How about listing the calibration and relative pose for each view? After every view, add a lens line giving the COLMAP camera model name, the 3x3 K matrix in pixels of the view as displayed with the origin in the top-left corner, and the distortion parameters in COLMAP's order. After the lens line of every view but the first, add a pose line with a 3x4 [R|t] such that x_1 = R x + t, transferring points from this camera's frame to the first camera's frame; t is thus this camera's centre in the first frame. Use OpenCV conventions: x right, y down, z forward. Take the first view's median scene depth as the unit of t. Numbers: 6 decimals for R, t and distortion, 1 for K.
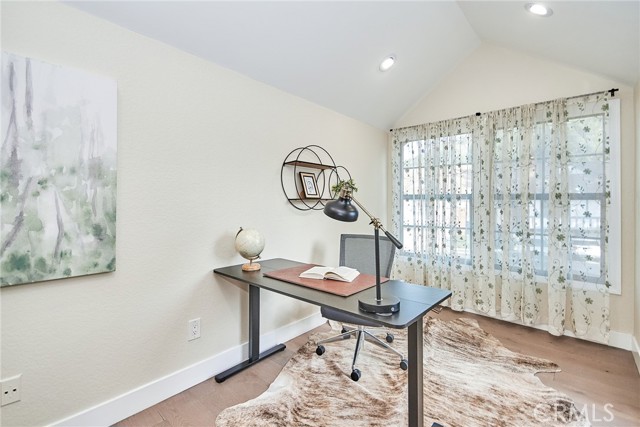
lens RADIAL K [[283.8, 0, 317.5], [0, 283.8, 203.2], [0, 0, 1]] dist [-0.000189, -0.000158]
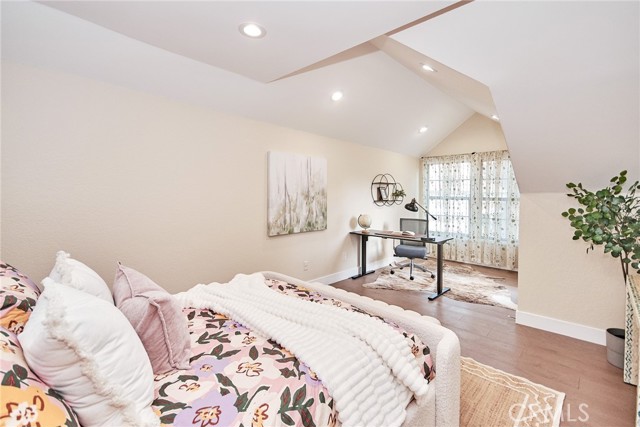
lens RADIAL K [[294.4, 0, 315.0], [0, 294.4, 199.1], [0, 0, 1]] dist [-0.000813, -0.000787]
pose [[0.999080, 0.003394, -0.042754, -0.394509], [-0.002739, 0.999878, 0.015364, -0.051908], [0.042801, -0.015233, 0.998967, -1.010438]]
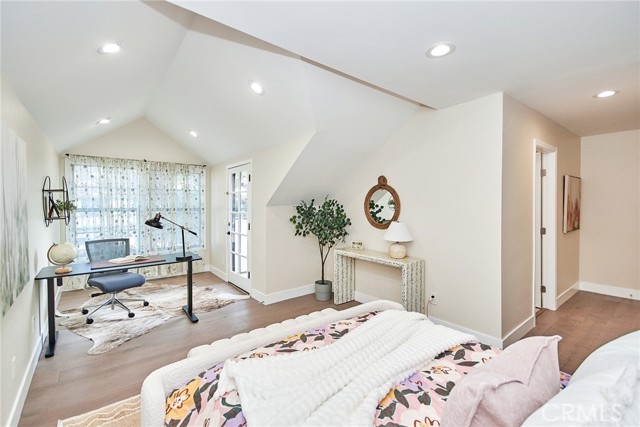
lens RADIAL K [[282.6, 0, 335.3], [0, 282.6, 206.8], [0, 0, 1]] dist [0.013840, -0.000106]
pose [[0.132040, -0.016188, 0.991112, -1.049253], [-0.004382, 0.999847, 0.016915, -0.082570], [-0.991235, -0.006577, 0.131949, -0.366883]]
